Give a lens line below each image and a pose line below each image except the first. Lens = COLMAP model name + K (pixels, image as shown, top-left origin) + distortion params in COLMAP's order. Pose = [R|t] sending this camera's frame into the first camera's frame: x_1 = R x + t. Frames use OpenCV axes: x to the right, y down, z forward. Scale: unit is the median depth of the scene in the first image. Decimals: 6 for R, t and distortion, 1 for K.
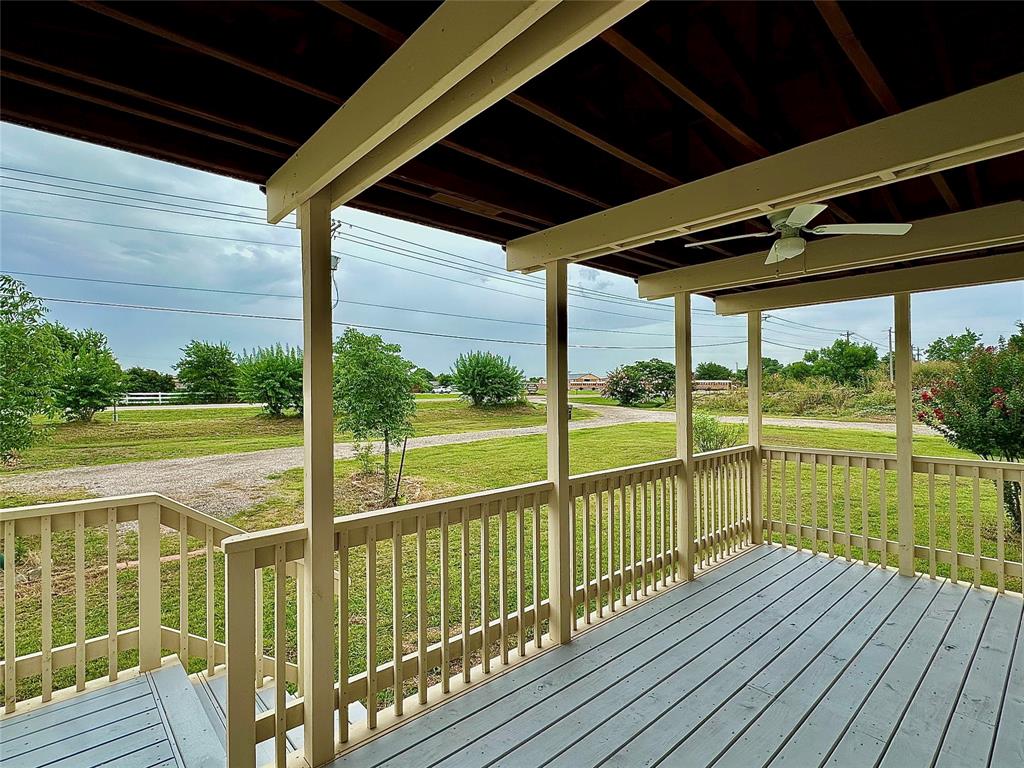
lens RADIAL K [[508.6, 0, 511.8], [0, 508.6, 388.2], [0, 0, 1]] dist [0.000131, 0.000688]
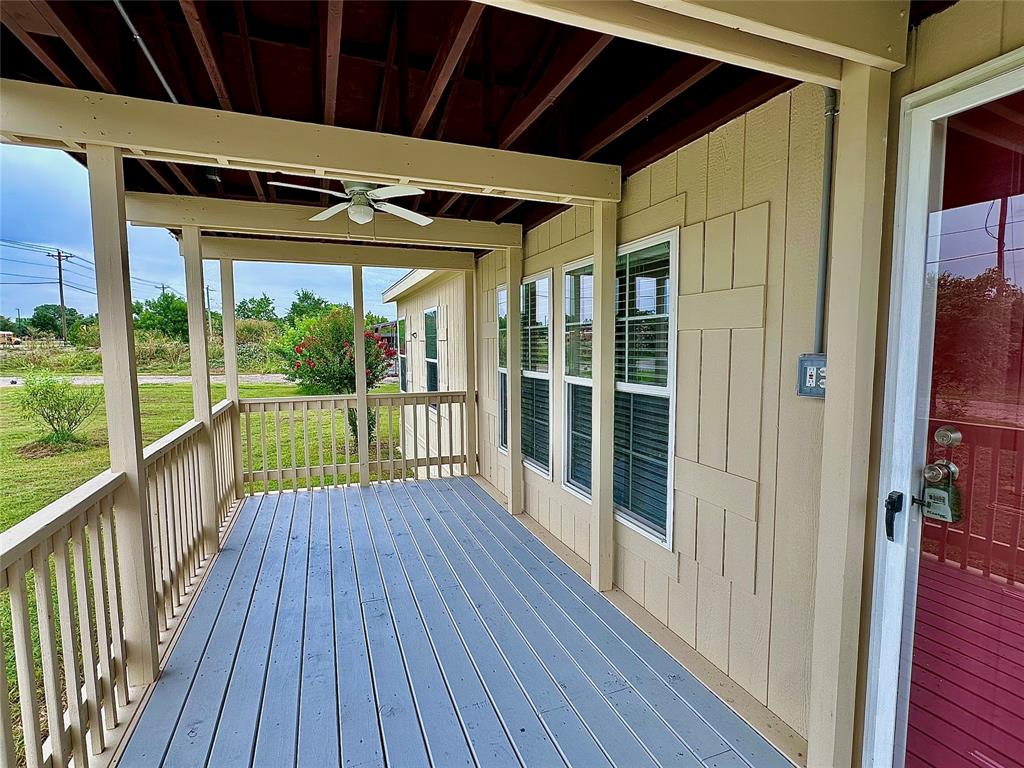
lens RADIAL K [[508.6, 0, 512.3], [0, 508.6, 386.1], [0, 0, 1]] dist [0.000131, 0.000688]
pose [[0.365376, -0.074683, 0.927859, -0.227603], [-0.004214, 0.996633, 0.081878, 0.004234], [-0.930850, -0.033826, 0.363831, 0.155045]]
